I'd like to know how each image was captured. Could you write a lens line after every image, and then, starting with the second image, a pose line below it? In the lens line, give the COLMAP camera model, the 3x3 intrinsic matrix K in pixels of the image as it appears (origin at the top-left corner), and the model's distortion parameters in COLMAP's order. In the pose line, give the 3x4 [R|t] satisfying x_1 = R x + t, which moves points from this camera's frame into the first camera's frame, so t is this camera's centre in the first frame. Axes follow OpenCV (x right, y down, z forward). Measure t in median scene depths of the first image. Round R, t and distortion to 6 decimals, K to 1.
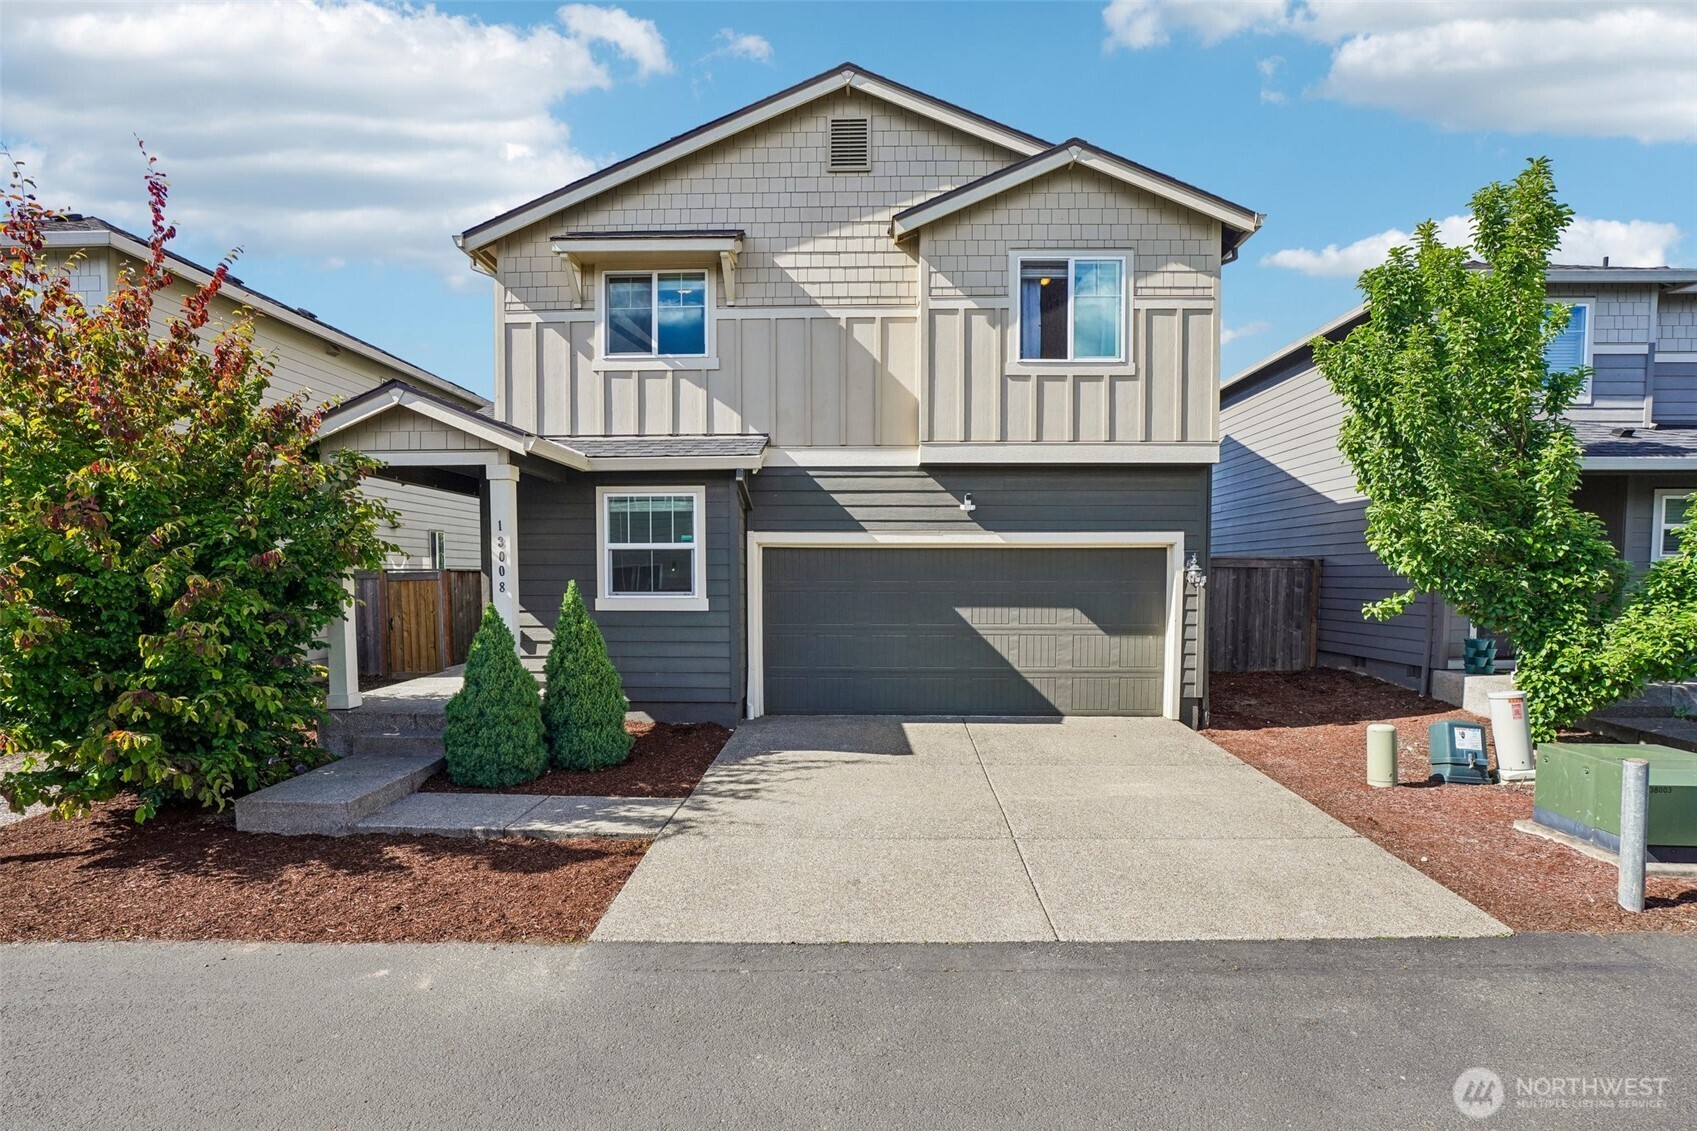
lens RADIAL K [[835.0, 0, 849.1], [0, 835.0, 610.2], [0, 0, 1]] dist [-0.048955, 0.021321]
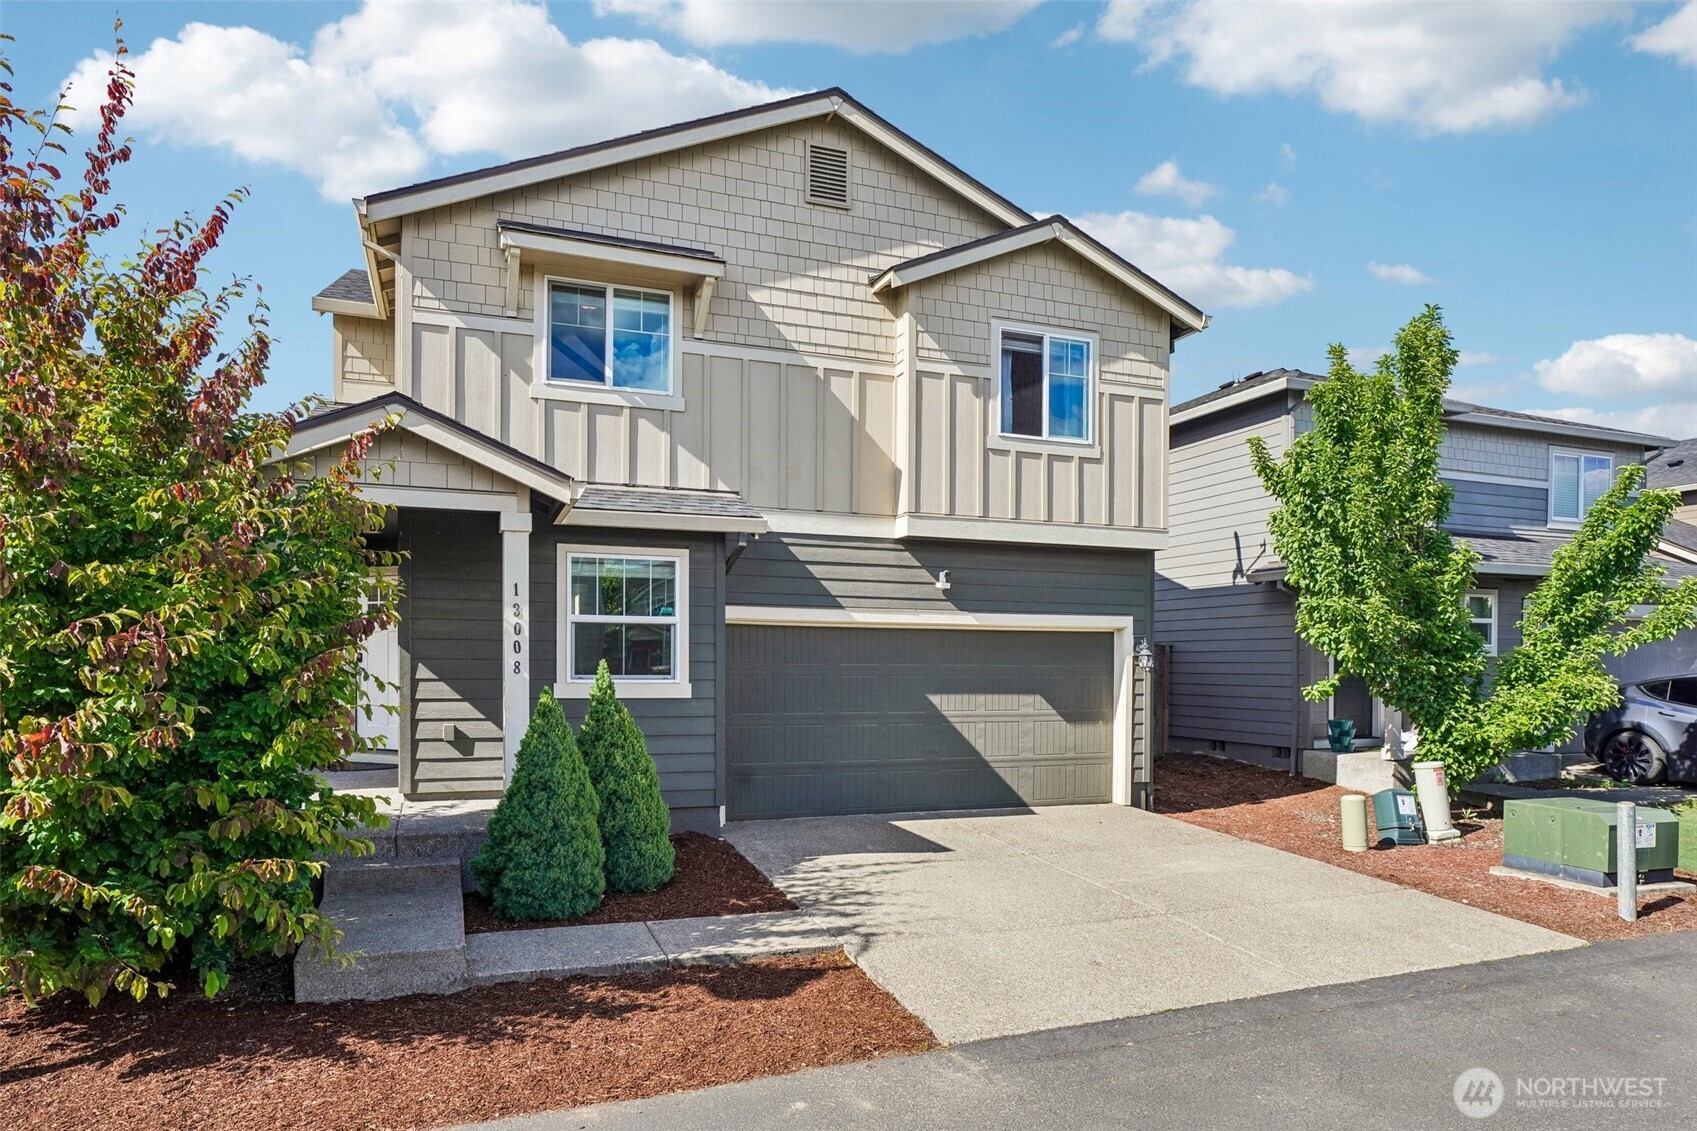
lens RADIAL K [[1041.9, 0, 847.2], [0, 1041.9, 660.2], [0, 0, 1]] dist [-0.021907, 0.021079]
pose [[0.922470, 0.007150, 0.386002, -0.417641], [0.009436, 0.999112, -0.041056, 0.006891], [-0.385952, 0.041515, 0.921584, -0.026053]]
